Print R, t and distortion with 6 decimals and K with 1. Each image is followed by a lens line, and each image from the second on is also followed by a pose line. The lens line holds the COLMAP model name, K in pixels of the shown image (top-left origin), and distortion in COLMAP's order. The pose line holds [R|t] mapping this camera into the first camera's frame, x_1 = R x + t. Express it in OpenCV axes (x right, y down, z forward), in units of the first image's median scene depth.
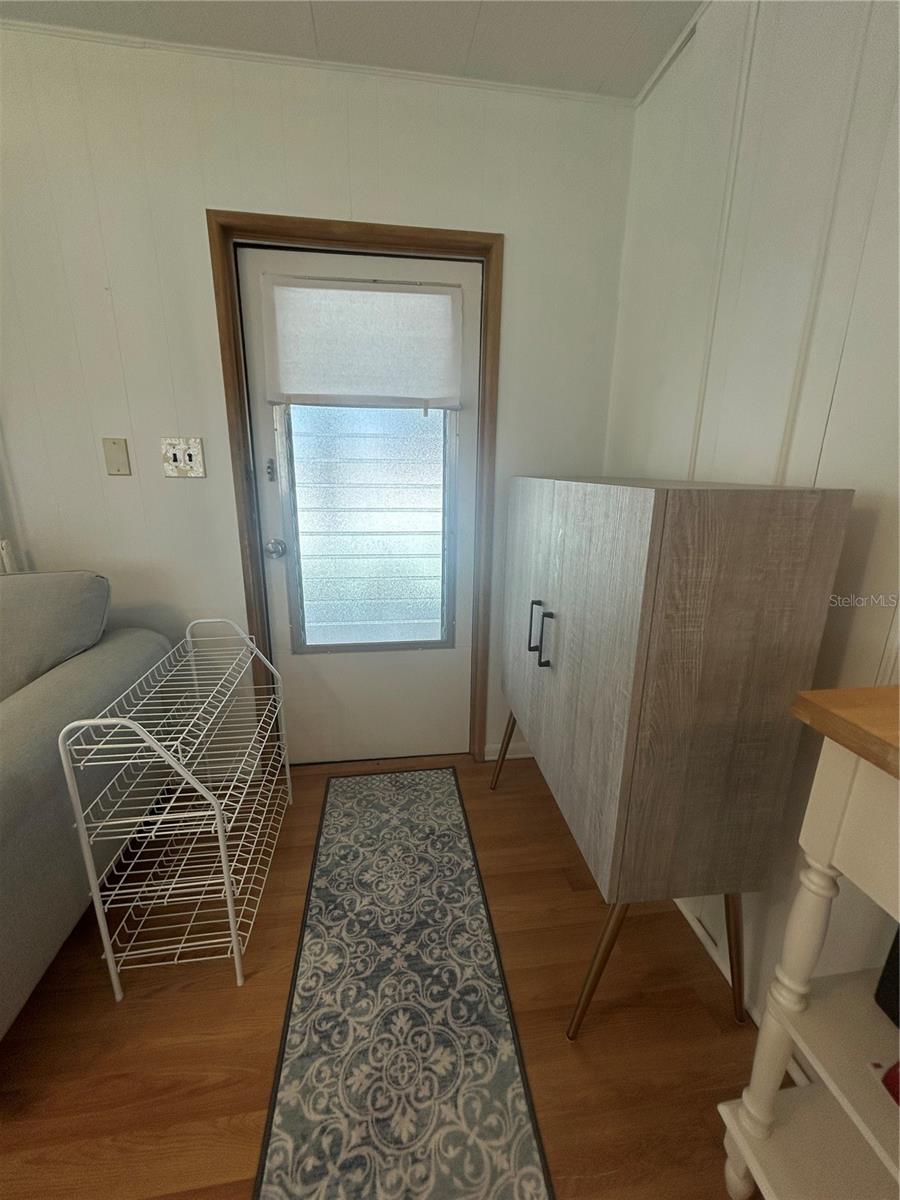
lens RADIAL K [[486.8, 0, 450.0], [0, 486.8, 600.0], [0, 0, 1]] dist [0.001748, 0.001081]
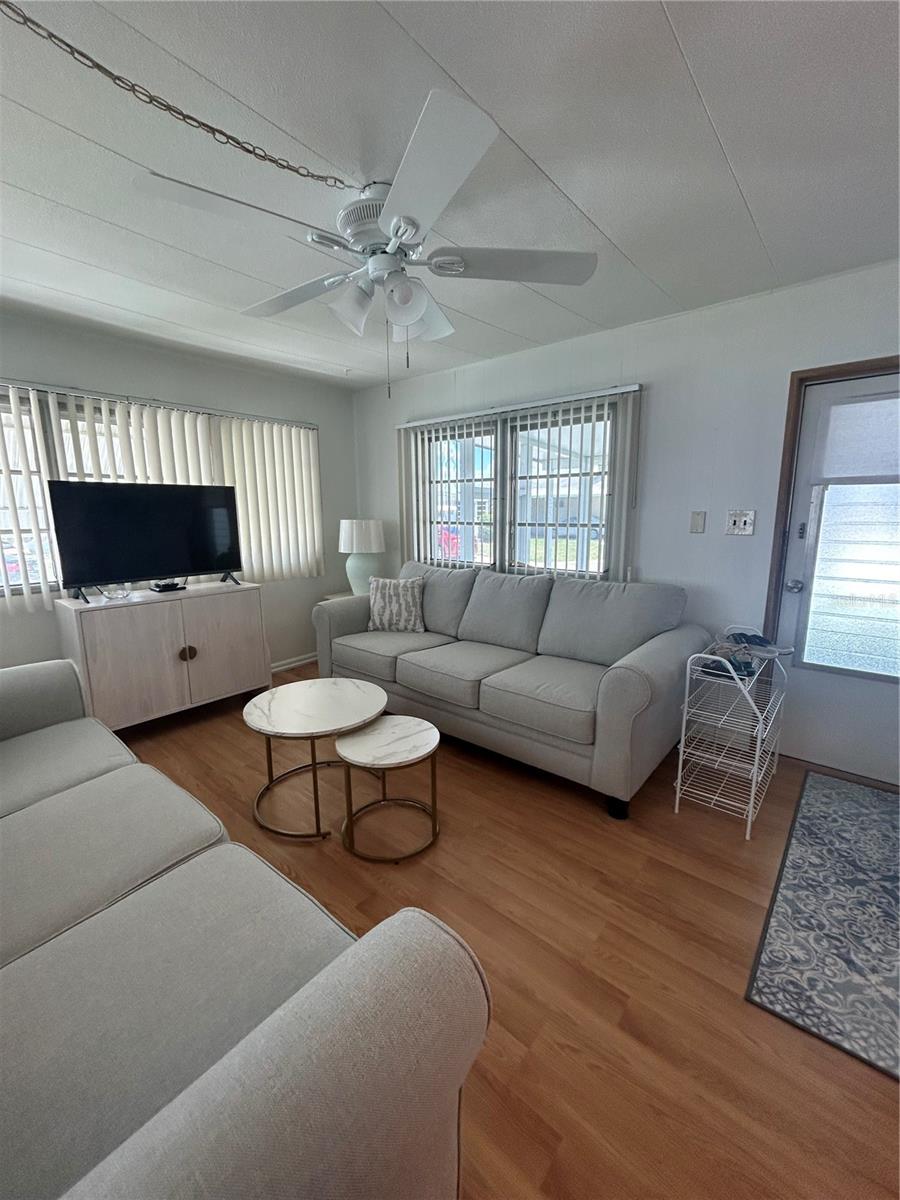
lens RADIAL K [[486.8, 0, 450.0], [0, 486.8, 600.0], [0, 0, 1]] dist [0.001748, 0.001081]
pose [[0.664878, 0.114636, -0.738103, 0.023834], [-0.182537, 0.983129, -0.011737, 0.178709], [0.724305, 0.142535, 0.674586, -0.886062]]
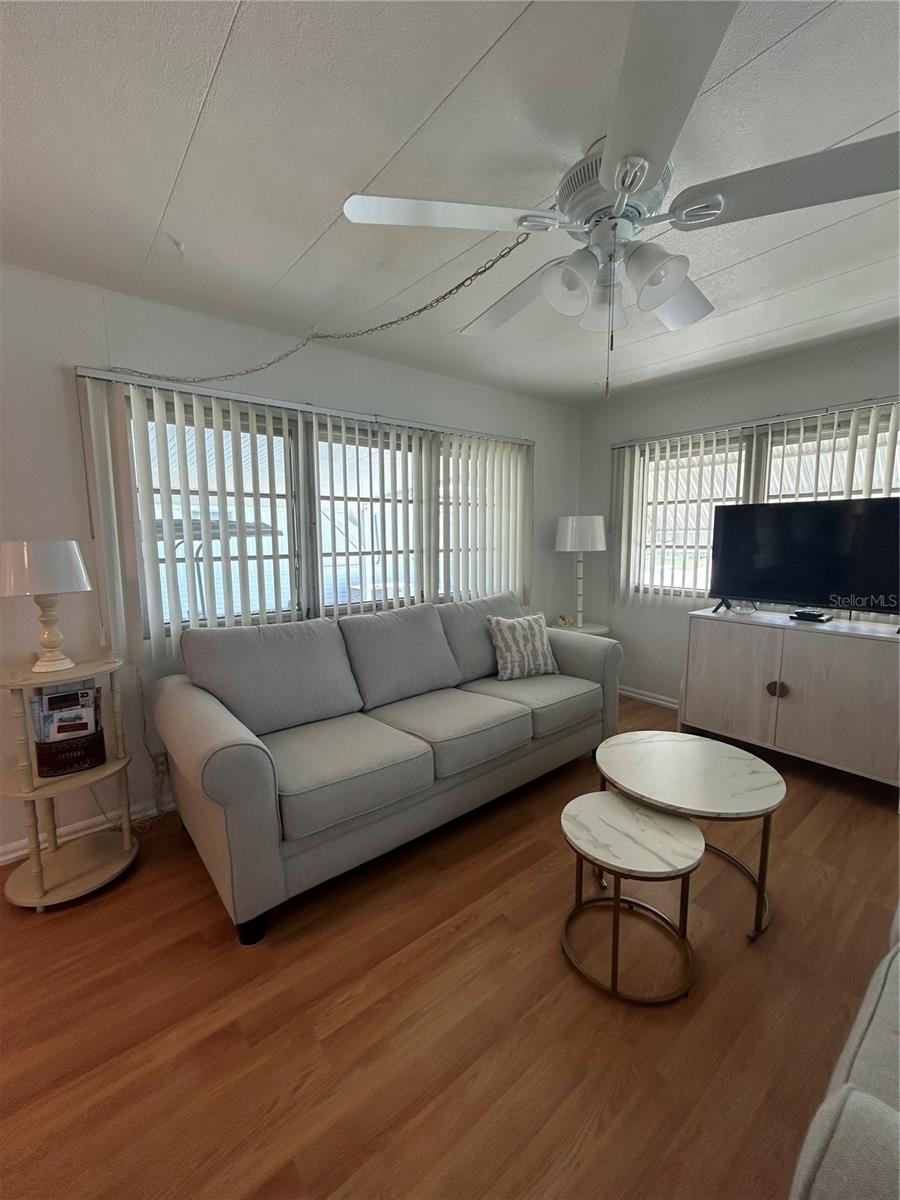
lens RADIAL K [[486.8, 0, 450.0], [0, 486.8, 600.0], [0, 0, 1]] dist [0.001748, 0.001081]
pose [[-0.852789, 0.059425, -0.518865, -0.253132], [-0.148303, 0.925053, 0.349691, -0.266439], [0.500757, 0.375162, -0.780061, 0.671452]]
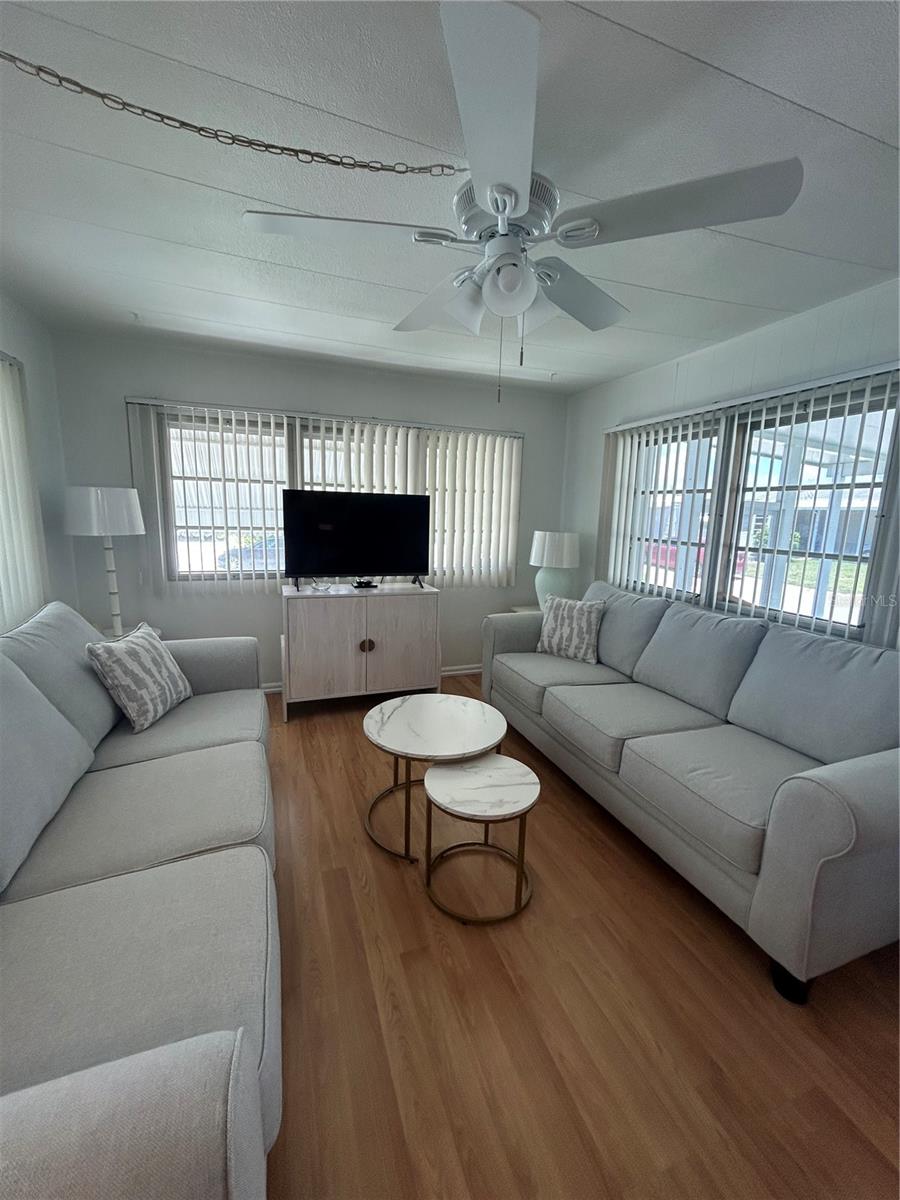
lens RADIAL K [[486.8, 0, 450.0], [0, 486.8, 600.0], [0, 0, 1]] dist [0.001748, 0.001081]
pose [[0.211623, 0.162329, -0.963776, 0.038594], [-0.286194, 0.953177, 0.097702, 0.016097], [0.934510, 0.255151, 0.248172, -0.457086]]
